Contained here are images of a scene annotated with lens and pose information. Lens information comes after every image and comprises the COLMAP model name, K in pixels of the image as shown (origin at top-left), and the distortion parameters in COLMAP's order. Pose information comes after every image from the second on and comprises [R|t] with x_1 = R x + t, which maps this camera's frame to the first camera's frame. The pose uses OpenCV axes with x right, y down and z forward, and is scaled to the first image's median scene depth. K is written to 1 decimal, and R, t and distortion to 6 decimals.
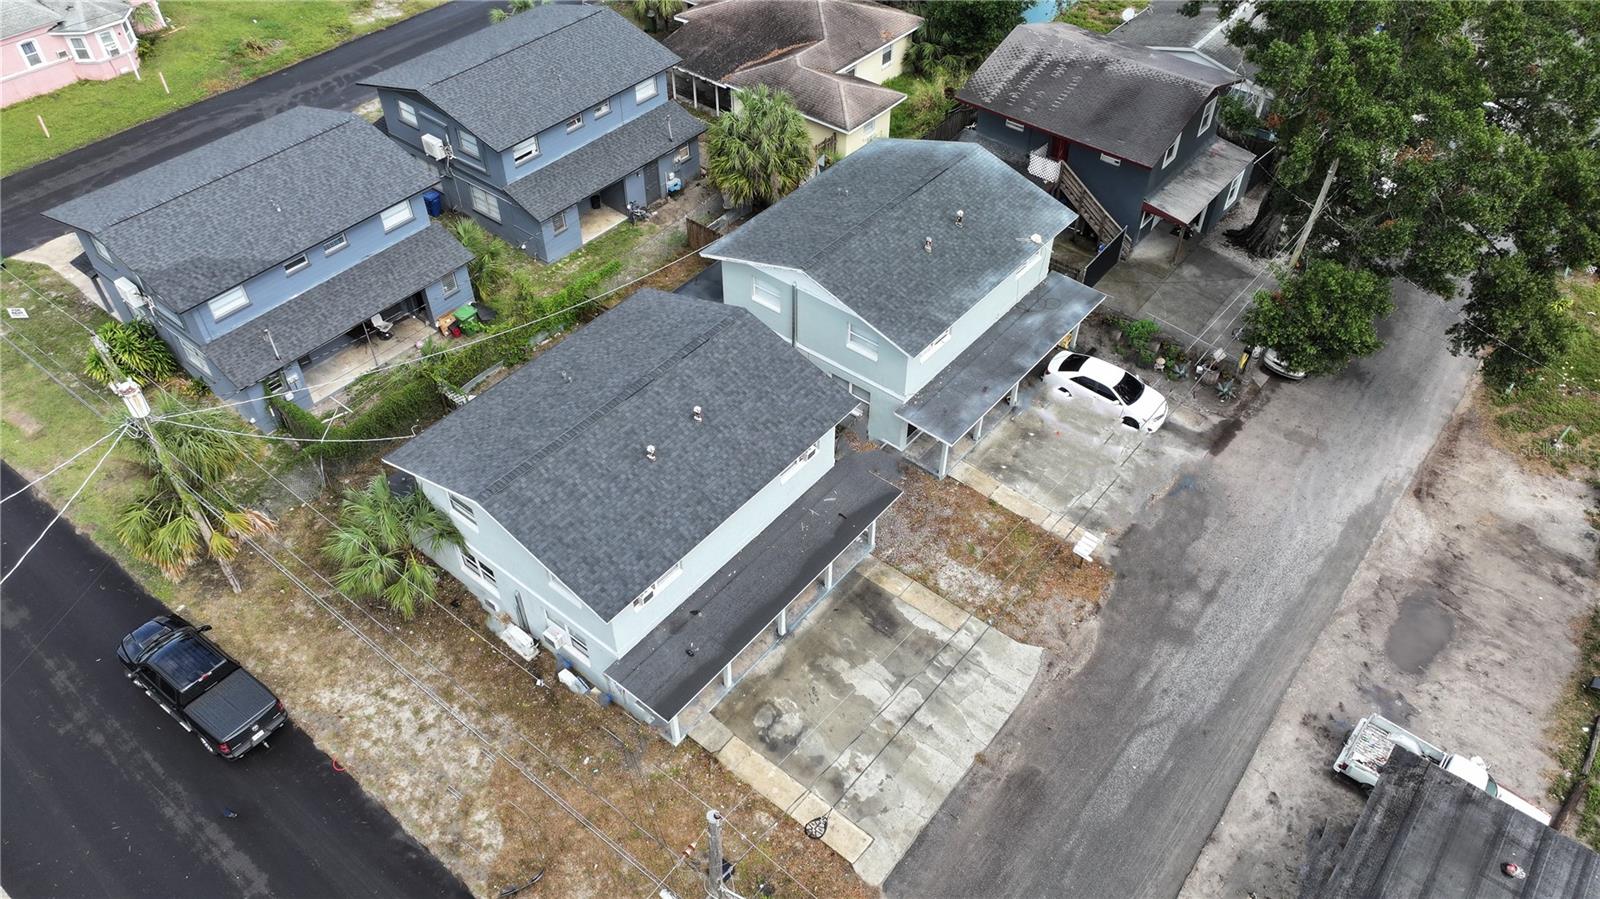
lens RADIAL K [[1123.4, 0, 808.6], [0, 1123.4, 441.2], [0, 0, 1]] dist [0.005925, 0.005832]
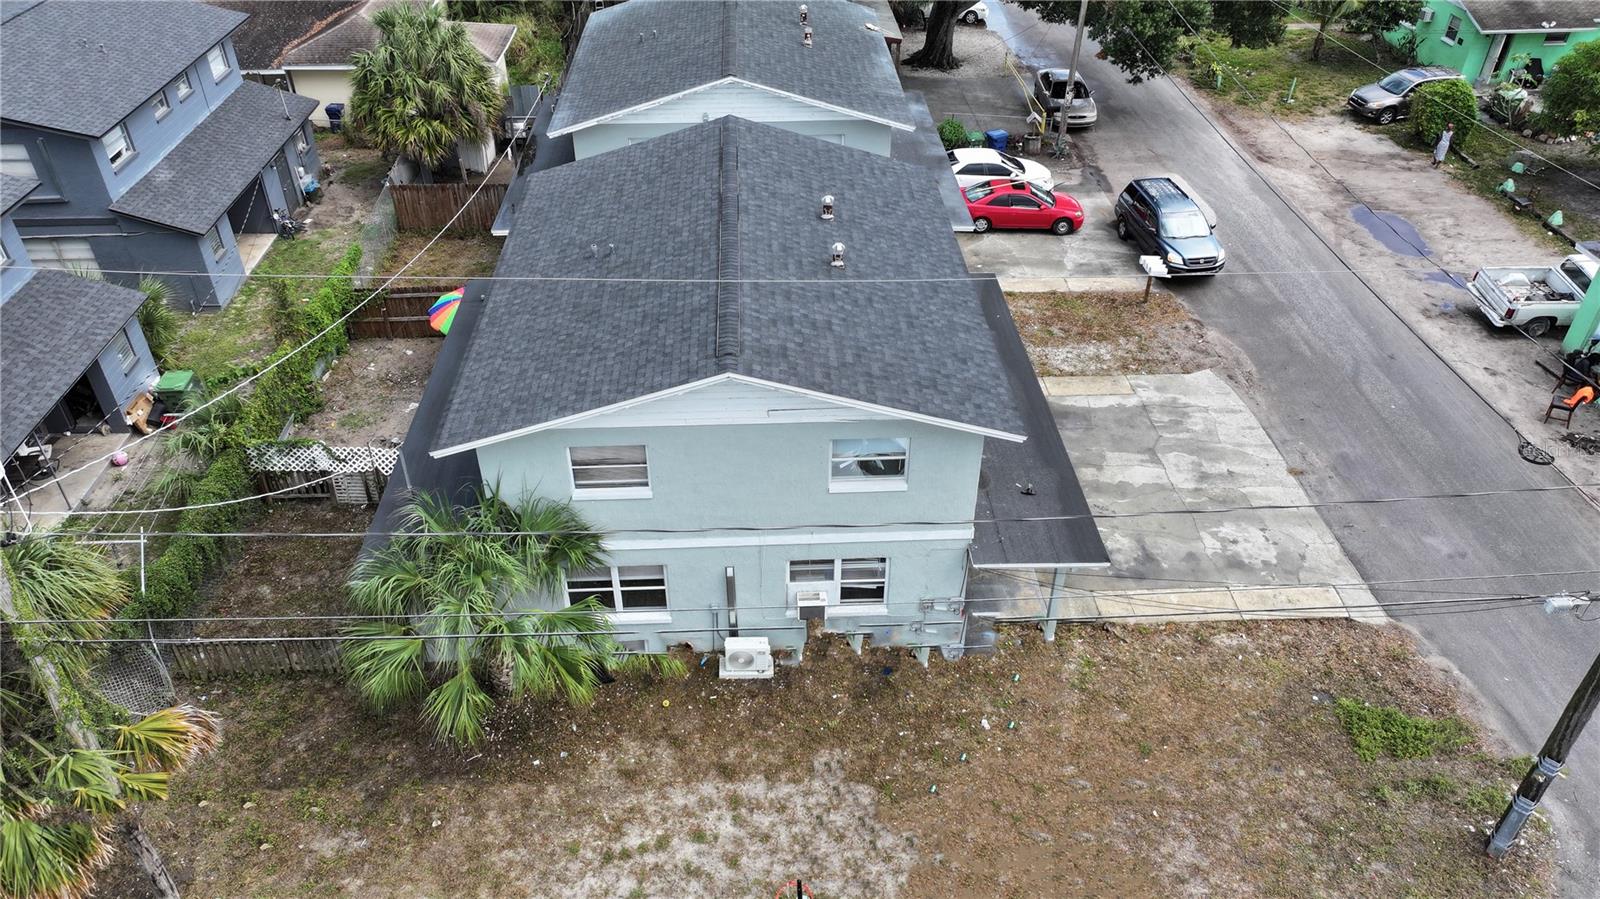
lens RADIAL K [[1123.4, 0, 808.6], [0, 1123.4, 441.2], [0, 0, 1]] dist [0.005925, 0.005832]
pose [[0.746860, -0.396135, 0.534114, -0.472901], [0.462380, 0.886613, 0.011019, 0.078220], [-0.477918, 0.238734, 0.845341, 0.412263]]
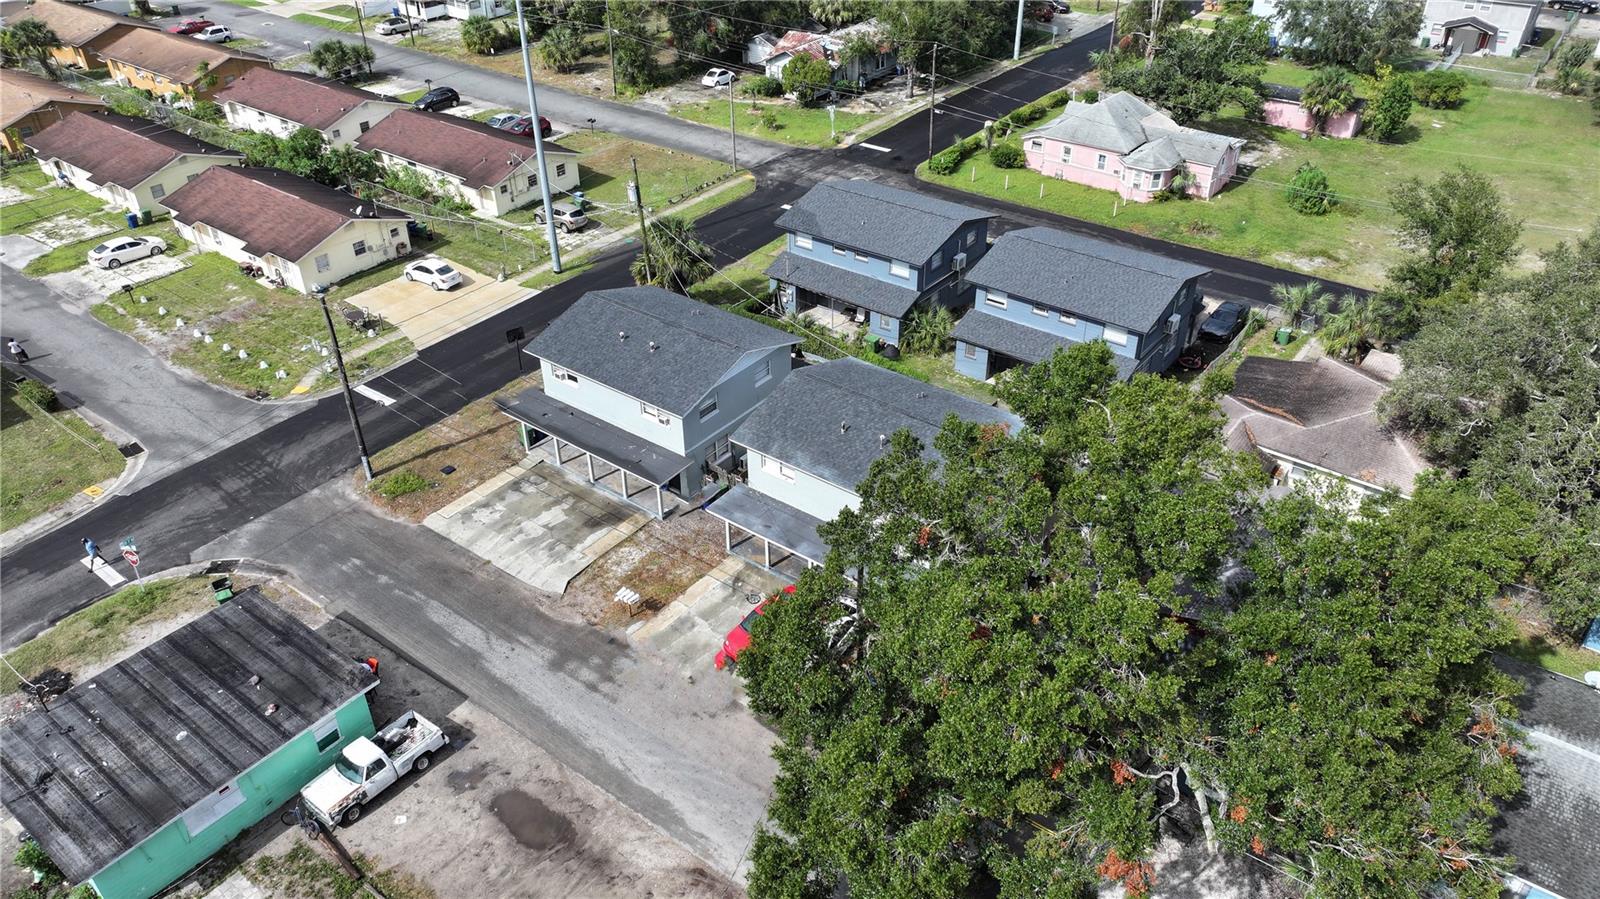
lens RADIAL K [[1123.4, 0, 808.6], [0, 1123.4, 441.2], [0, 0, 1]] dist [0.005925, 0.005832]
pose [[0.029660, 0.542677, -0.839418, 1.240212], [-0.689341, 0.619236, 0.375974, -0.650045], [0.723830, 0.567494, 0.392456, 0.529094]]
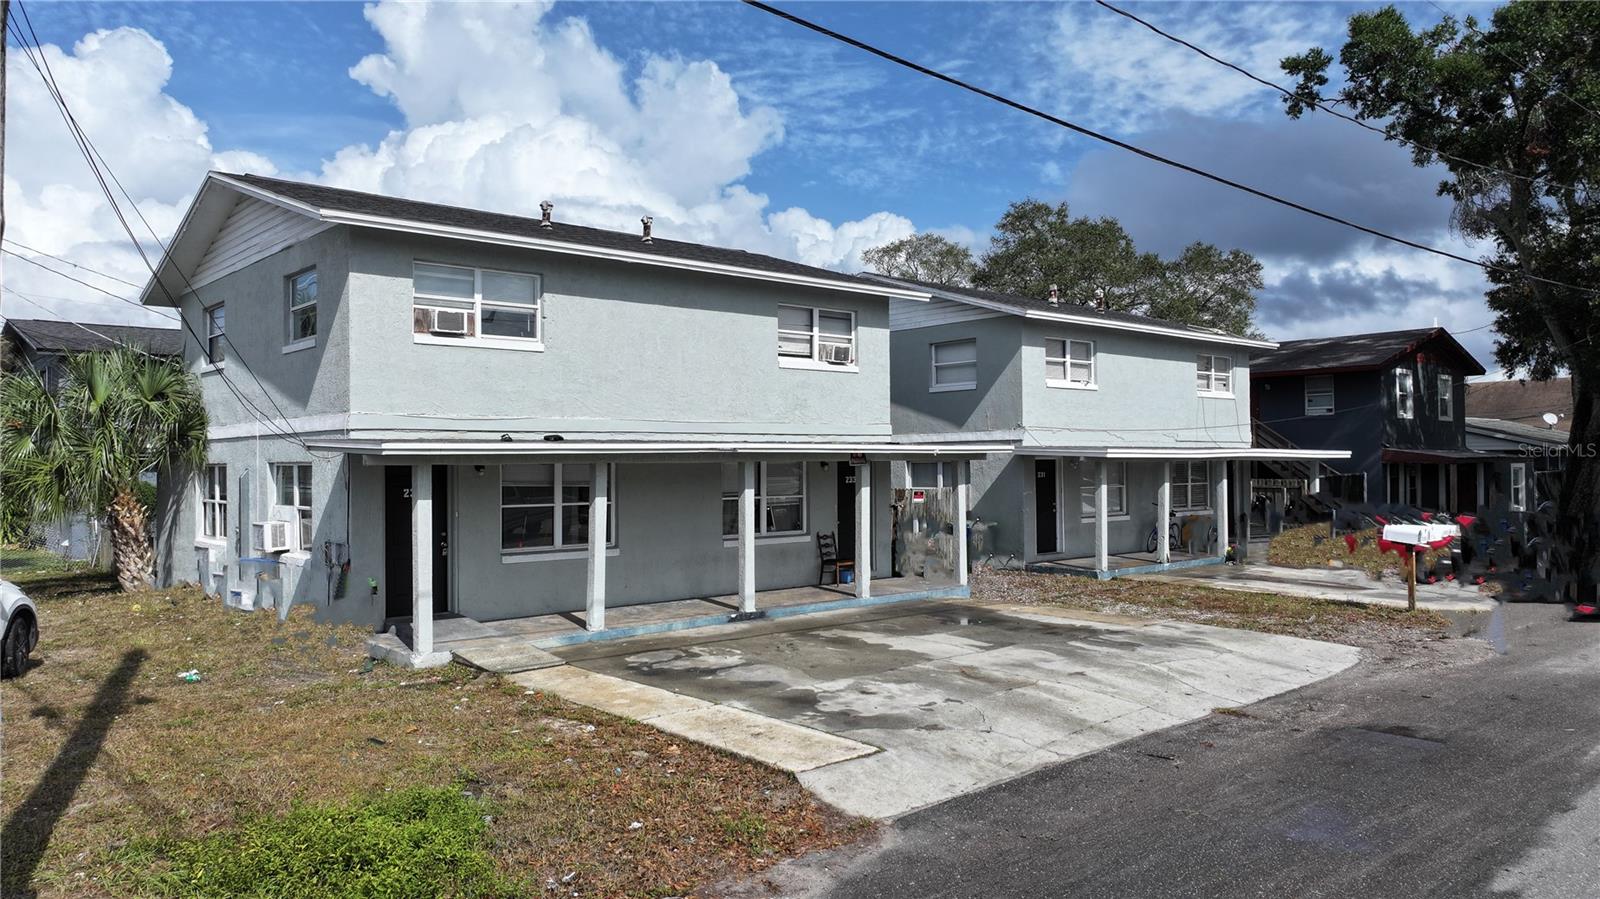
lens RADIAL K [[1123.4, 0, 808.6], [0, 1123.4, 441.2], [0, 0, 1]] dist [0.005925, 0.005832]
pose [[0.984896, -0.012065, -0.172725, 0.078412], [-0.111590, 0.718527, -0.686489, 0.413567], [0.132390, 0.695394, 0.706328, 0.593368]]
